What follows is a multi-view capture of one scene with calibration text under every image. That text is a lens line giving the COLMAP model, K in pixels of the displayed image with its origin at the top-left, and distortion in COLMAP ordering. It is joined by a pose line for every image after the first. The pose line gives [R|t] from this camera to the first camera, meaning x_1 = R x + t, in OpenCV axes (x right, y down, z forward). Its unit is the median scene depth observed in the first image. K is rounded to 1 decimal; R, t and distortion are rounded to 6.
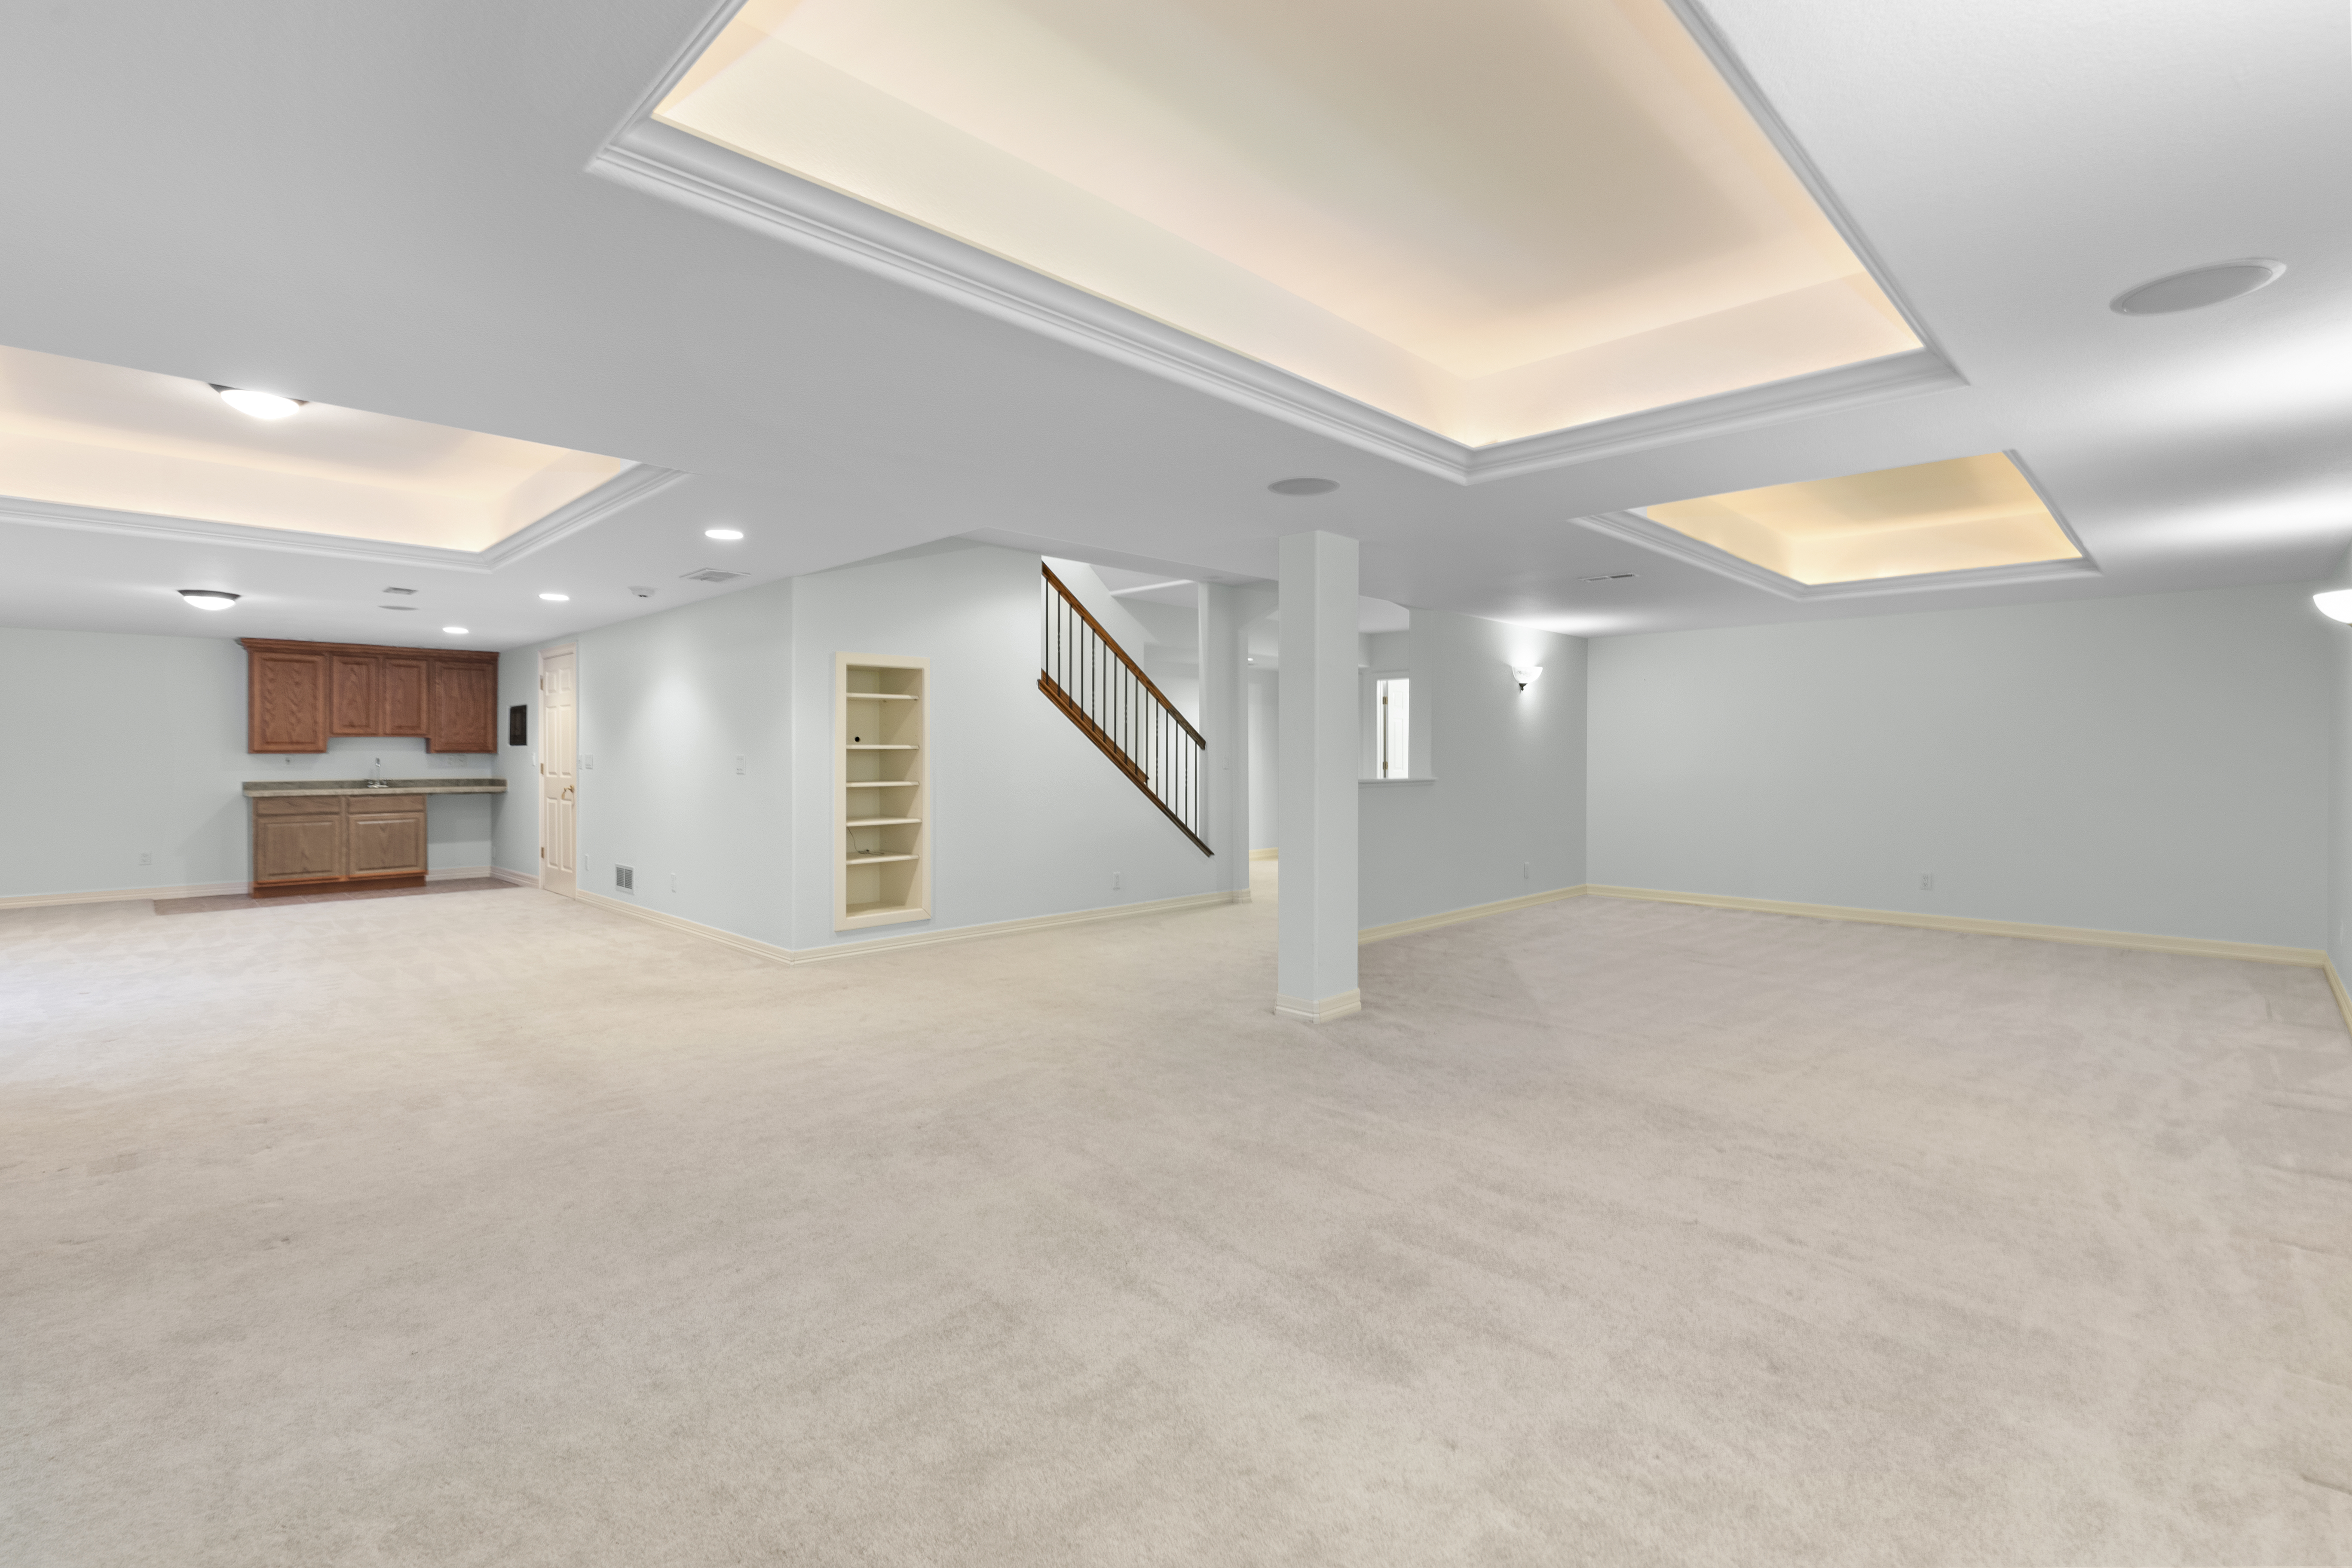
lens RADIAL K [[1064.2, 0, 1176.9], [0, 1064.2, 757.7], [0, 0, 1]] dist [0.002928, -0.000892]
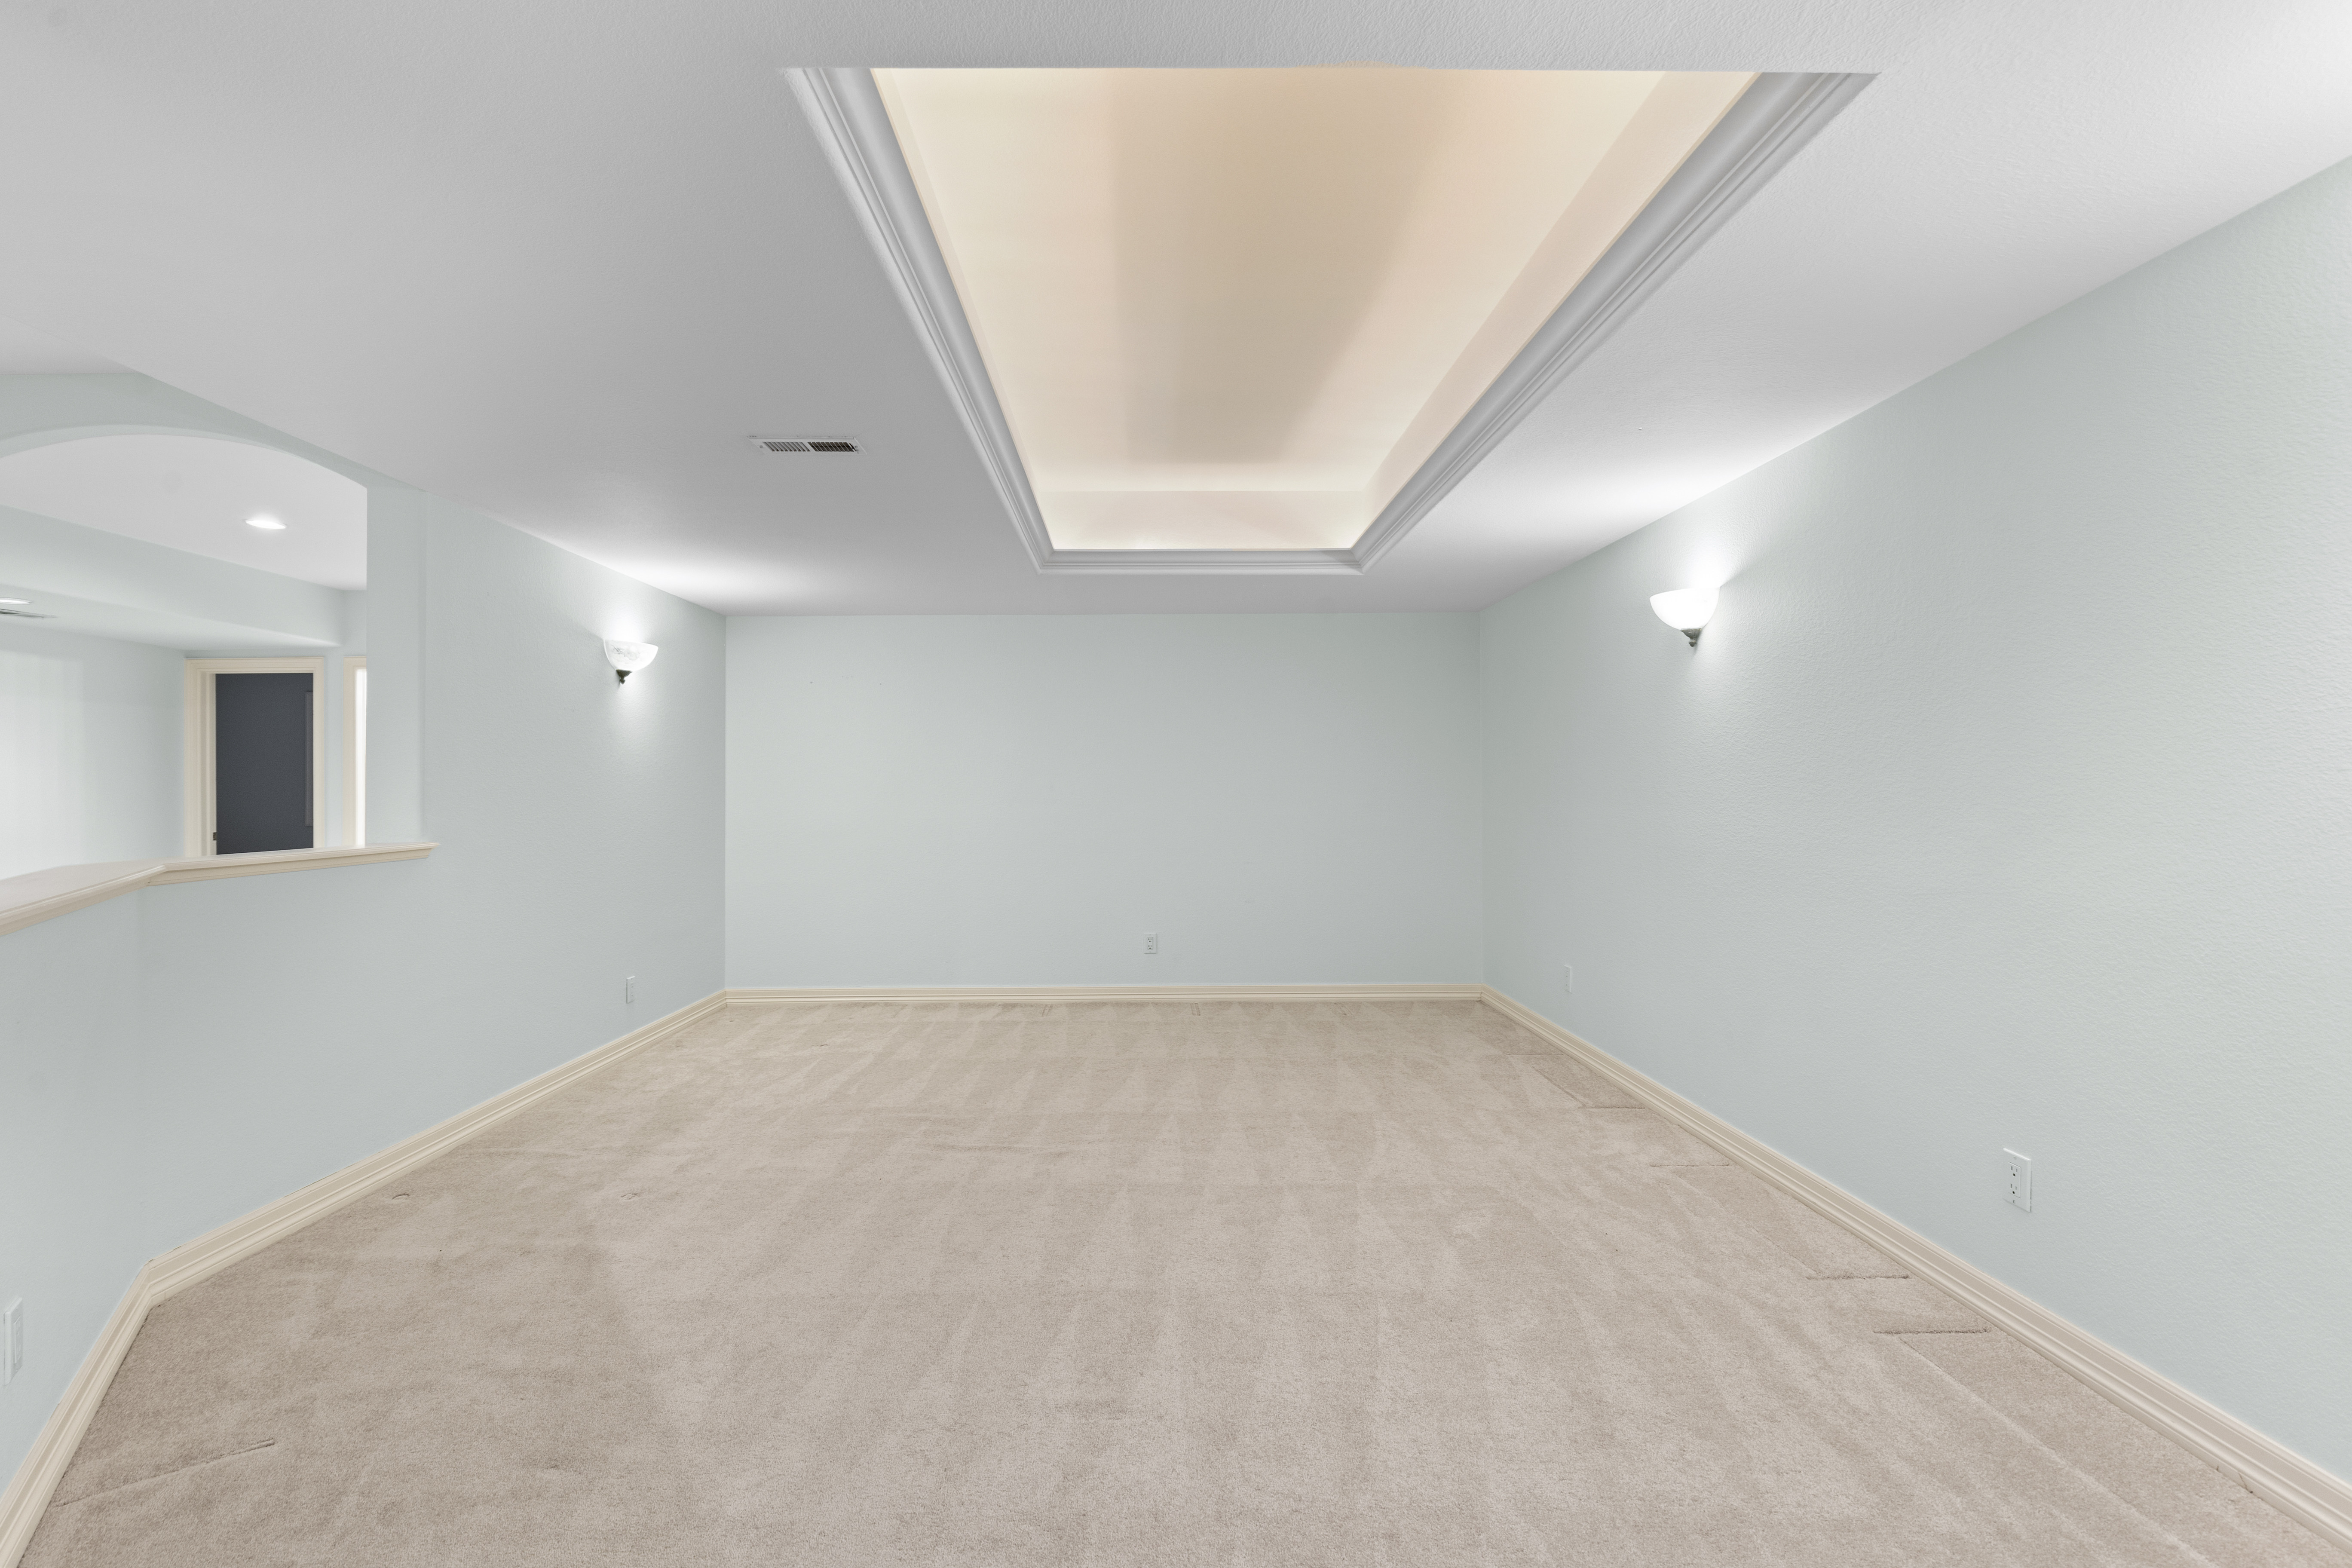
lens RADIAL K [[1064.2, 0, 1165.5], [0, 1064.2, 774.1], [0, 0, 1]] dist [0.002928, -0.000892]
pose [[0.700121, 0.005026, 0.714007, 0.095329], [0.008453, 0.999847, -0.015326, -0.001162], [-0.713974, 0.016766, 0.699971, 0.310753]]
